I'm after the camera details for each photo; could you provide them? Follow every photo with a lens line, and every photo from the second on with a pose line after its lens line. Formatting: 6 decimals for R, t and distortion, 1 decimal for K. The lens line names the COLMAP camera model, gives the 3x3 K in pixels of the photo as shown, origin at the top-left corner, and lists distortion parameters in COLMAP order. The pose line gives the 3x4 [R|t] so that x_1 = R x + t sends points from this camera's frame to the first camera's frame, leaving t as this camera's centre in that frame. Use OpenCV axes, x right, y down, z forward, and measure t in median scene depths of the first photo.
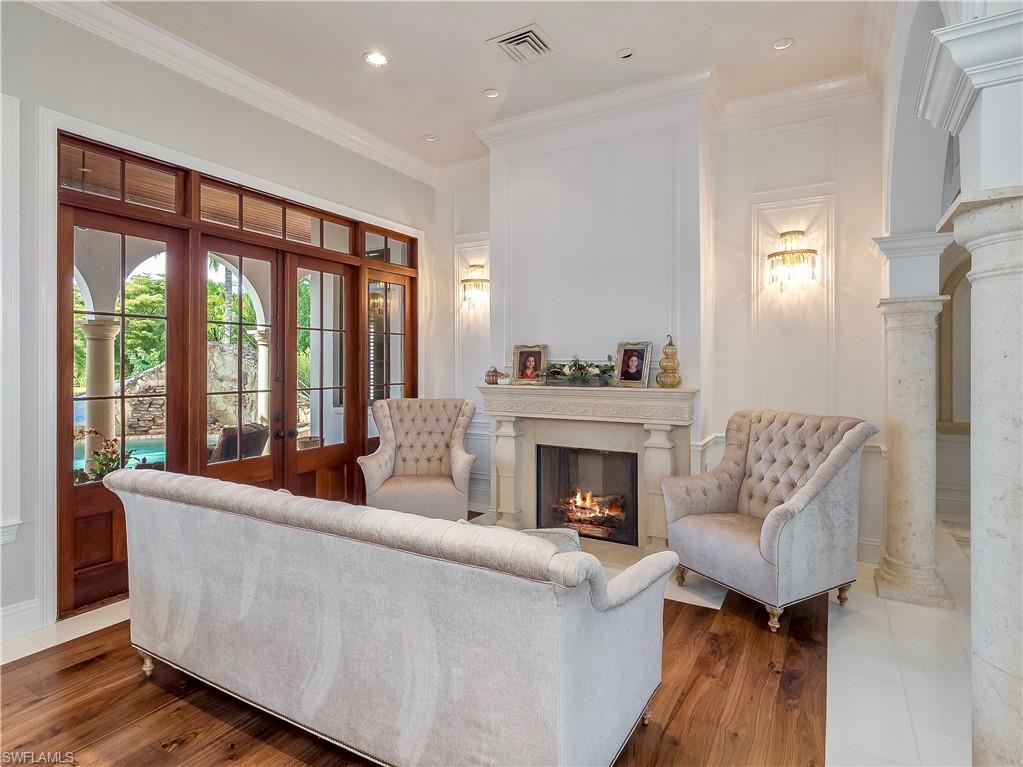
lens RADIAL K [[546.7, 0, 511.4], [0, 546.7, 368.1], [0, 0, 1]] dist [-0.000526, -0.000765]
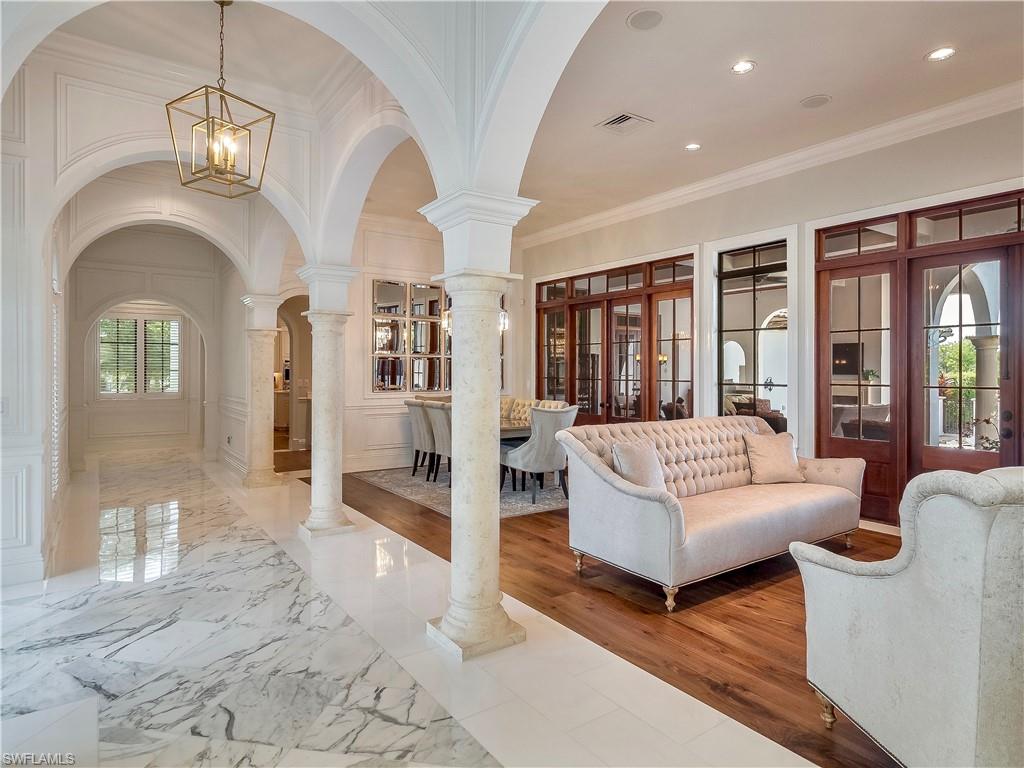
lens RADIAL K [[579.6, 0, 524.2], [0, 579.6, 370.1], [0, 0, 1]] dist [-0.000011, -0.000936]
pose [[-0.387462, -0.002587, -0.921882, 0.864584], [-0.007652, 0.999971, 0.000411, 0.015336], [0.921854, 0.007213, -0.387470, 0.595971]]
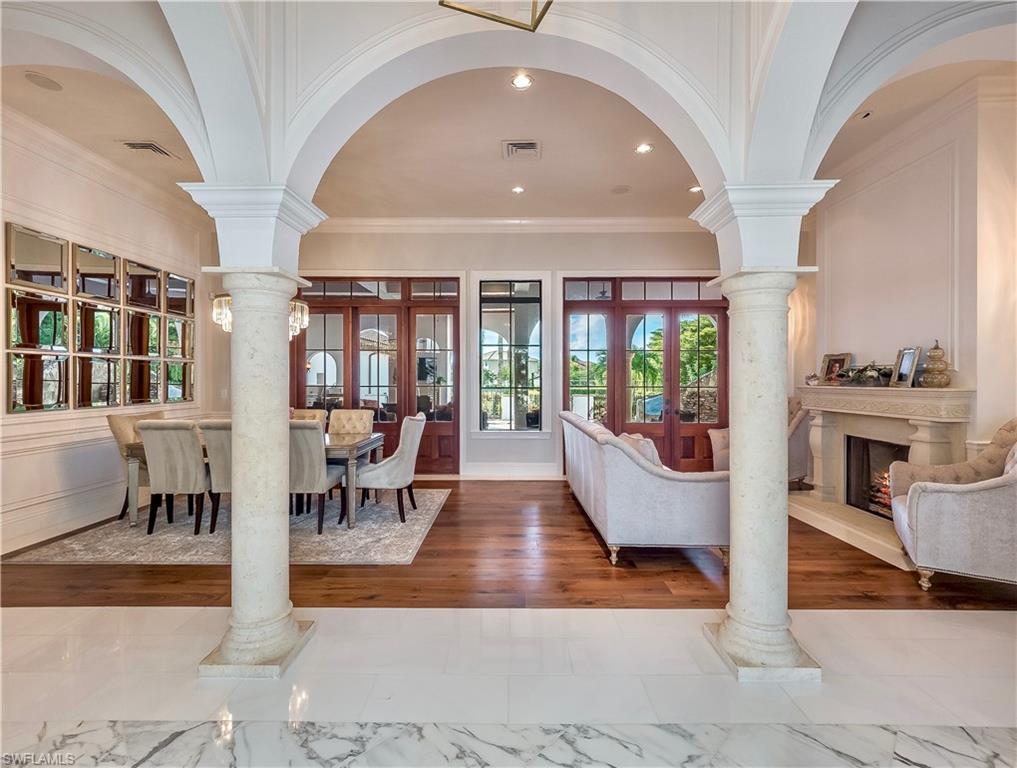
lens RADIAL K [[451.2, 0, 508.5], [0, 451.2, 384.0], [0, 0, 1]] dist [0.001152, 0.000708]
pose [[0.510447, 0.009841, -0.859853, 0.561351], [-0.004836, 0.999952, 0.008574, 0.022288], [0.859896, -0.000218, 0.510470, -0.177486]]
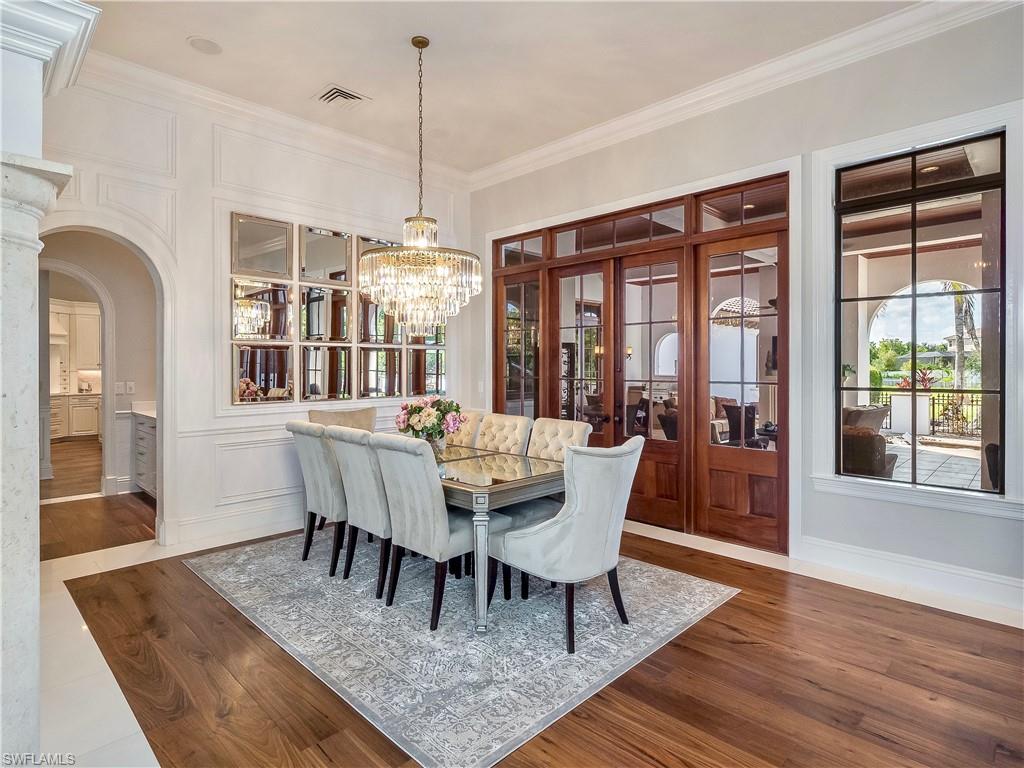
lens RADIAL K [[547.3, 0, 511.9], [0, 547.3, 368.6], [0, 0, 1]] dist [-0.000526, -0.000765]
pose [[-0.234049, 0.004512, -0.972214, 0.227610], [-0.004215, 0.999975, 0.005655, 0.014224], [0.972216, 0.005422, -0.234024, 0.185795]]
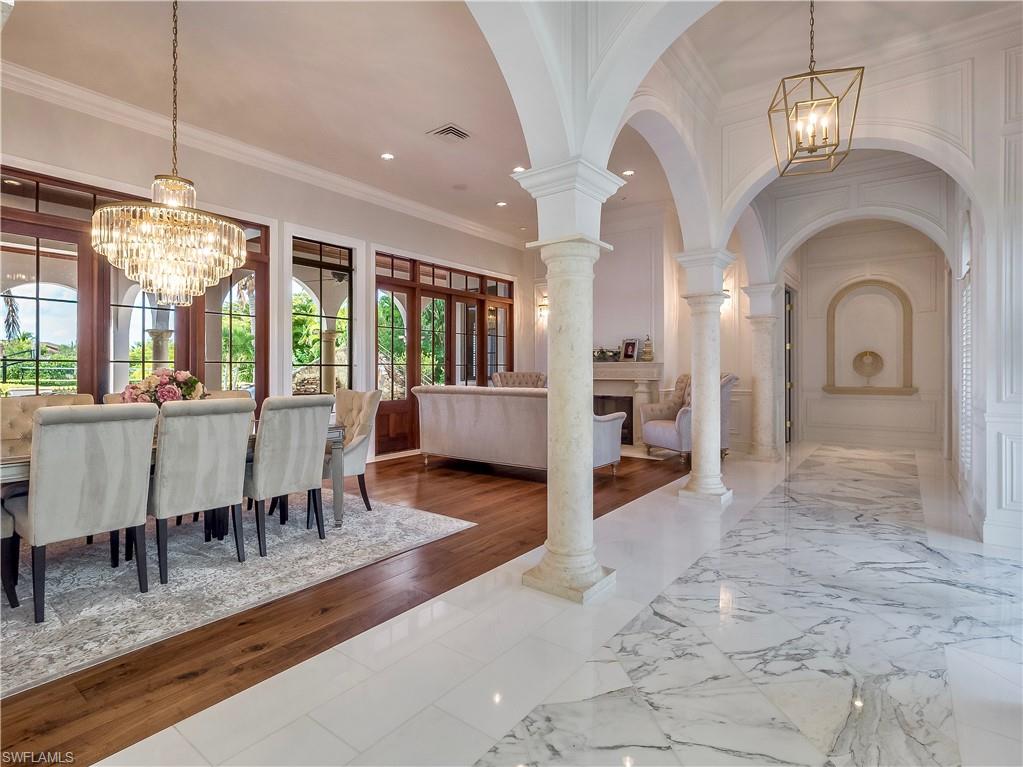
lens RADIAL K [[500.9, 0, 501.4], [0, 500.9, 377.0], [0, 0, 1]] dist [-0.002089, 0.000753]
pose [[0.990734, 0.003847, -0.135765, 0.010813], [-0.002051, 0.999909, 0.013364, 0.060602], [0.135804, -0.012962, 0.990651, -0.764604]]
